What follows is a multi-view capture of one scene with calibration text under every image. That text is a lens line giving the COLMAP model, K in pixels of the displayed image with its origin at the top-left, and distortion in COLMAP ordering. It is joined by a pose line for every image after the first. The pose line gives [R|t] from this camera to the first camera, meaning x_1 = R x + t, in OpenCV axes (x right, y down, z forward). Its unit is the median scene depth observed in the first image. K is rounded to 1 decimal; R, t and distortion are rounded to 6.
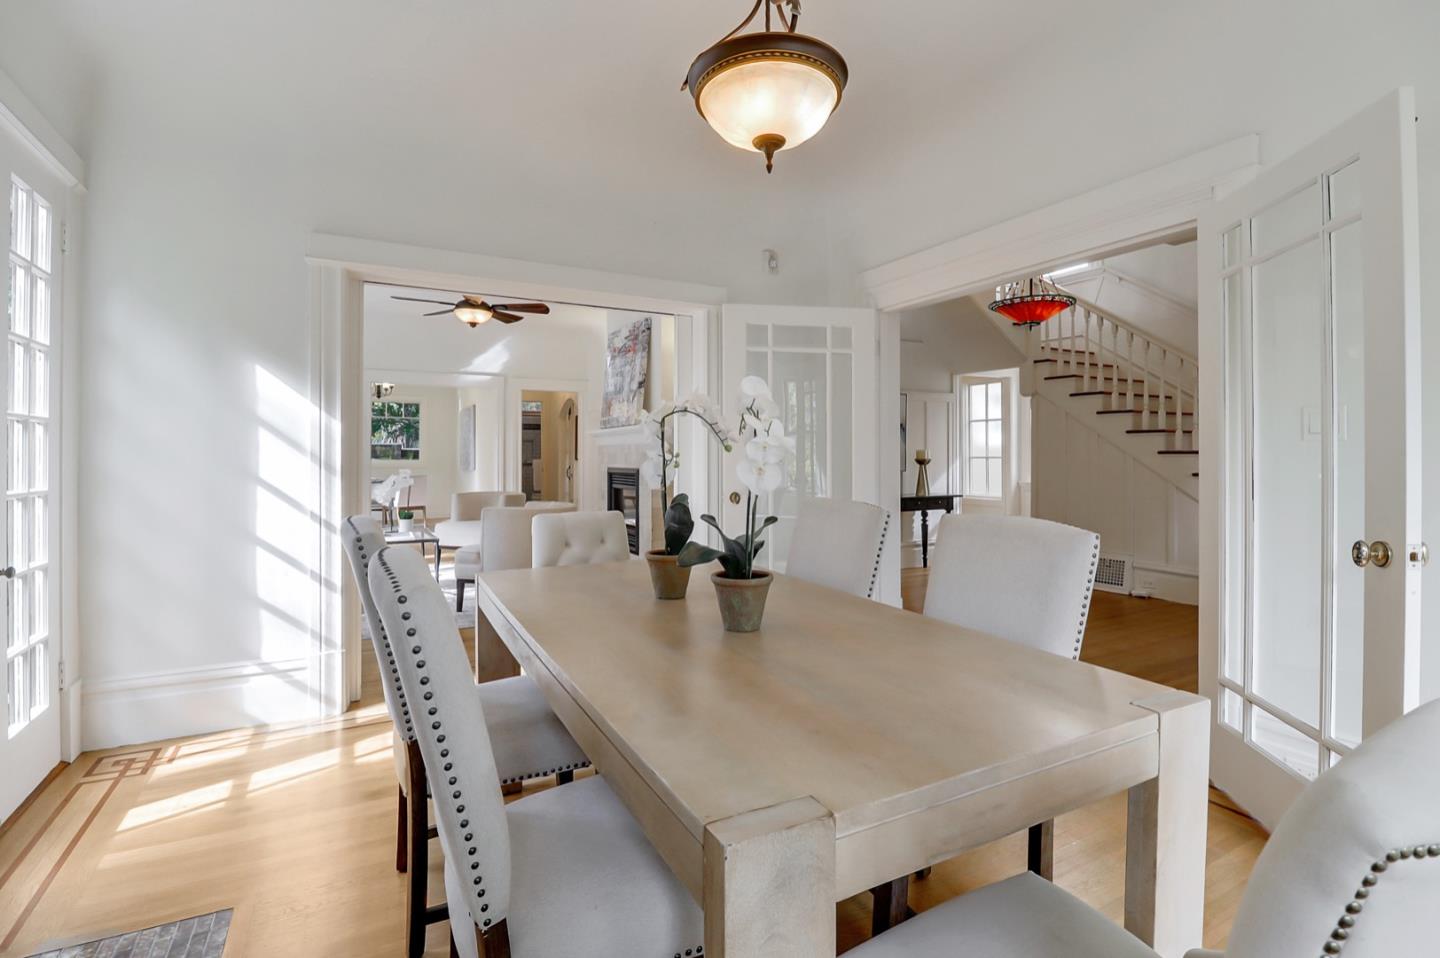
lens RADIAL K [[681.0, 0, 726.3], [0, 681.0, 458.9], [0, 0, 1]] dist [-0.000623, -0.013627]
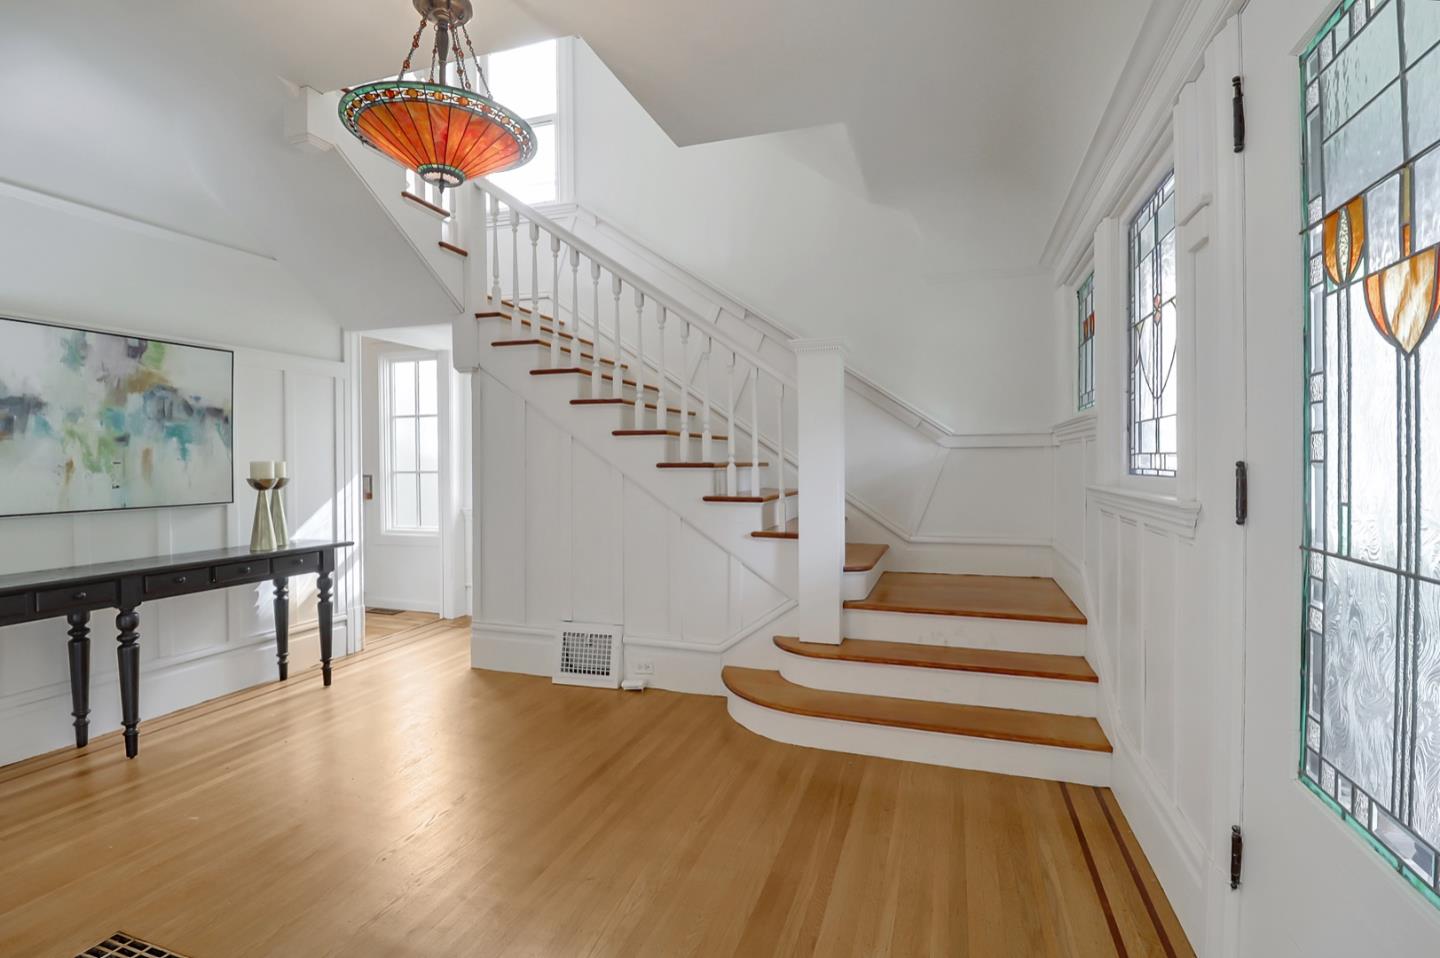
lens RADIAL K [[663.8, 0, 716.0], [0, 663.8, 466.7], [0, 0, 1]] dist [-0.000541, -0.011652]
pose [[0.746924, -0.004246, 0.664896, 0.208647], [0.005771, 0.999983, -0.000097, -0.006767], [-0.664884, 0.003909, 0.746936, 0.398061]]
